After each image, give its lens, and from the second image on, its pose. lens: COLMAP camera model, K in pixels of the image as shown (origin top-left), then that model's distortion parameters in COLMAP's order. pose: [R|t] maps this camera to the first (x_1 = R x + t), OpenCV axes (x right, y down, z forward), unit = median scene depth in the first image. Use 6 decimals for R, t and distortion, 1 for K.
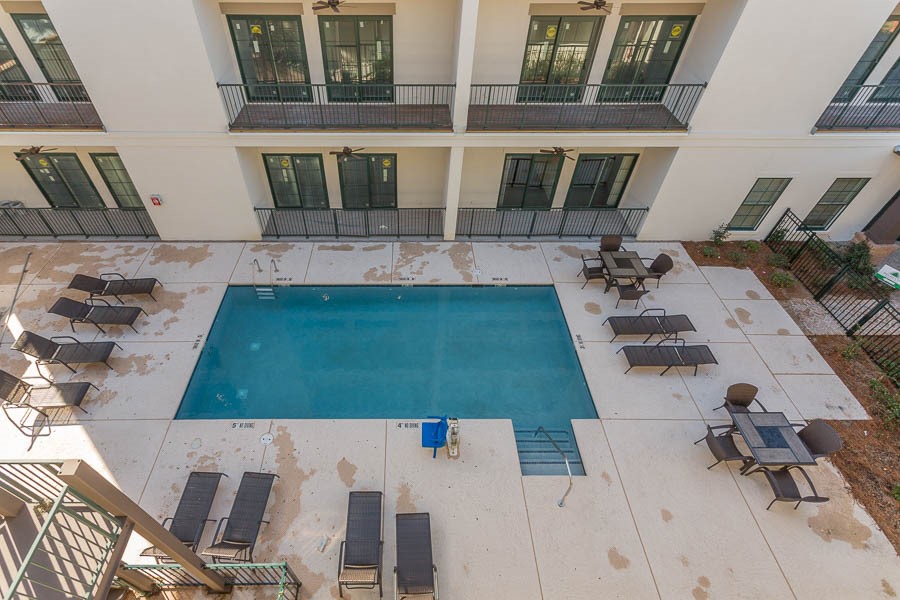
lens RADIAL K [[427.4, 0, 450.0], [0, 427.4, 300.0], [0, 0, 1]] dist [-0.000747, 0.000018]
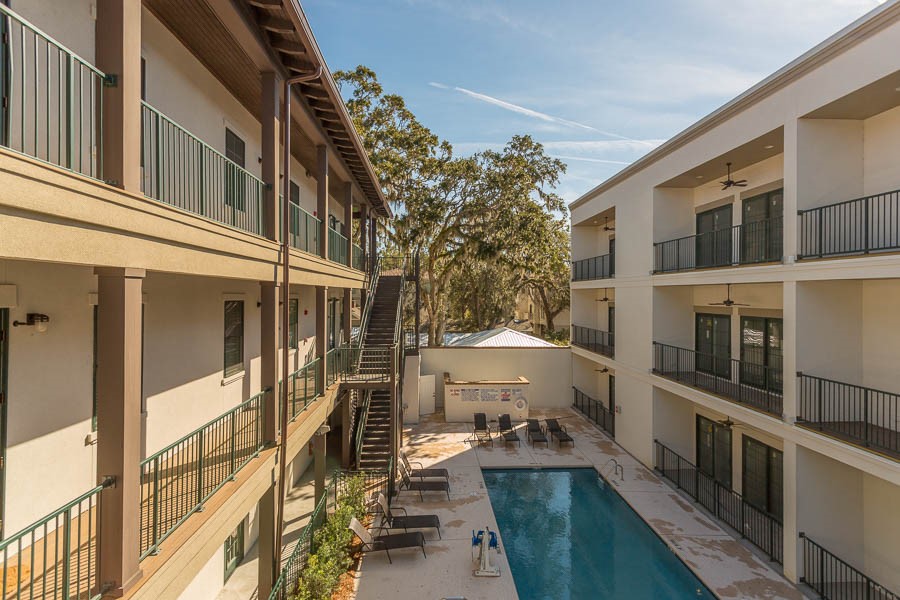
lens RADIAL K [[427.4, 0, 450.0], [0, 427.4, 300.0], [0, 0, 1]] dist [-0.000747, 0.000018]
pose [[0.038731, 0.006793, -0.999227, 0.775466], [-0.722942, 0.690515, -0.023327, -0.039799], [0.689822, 0.723286, 0.031655, 0.279851]]
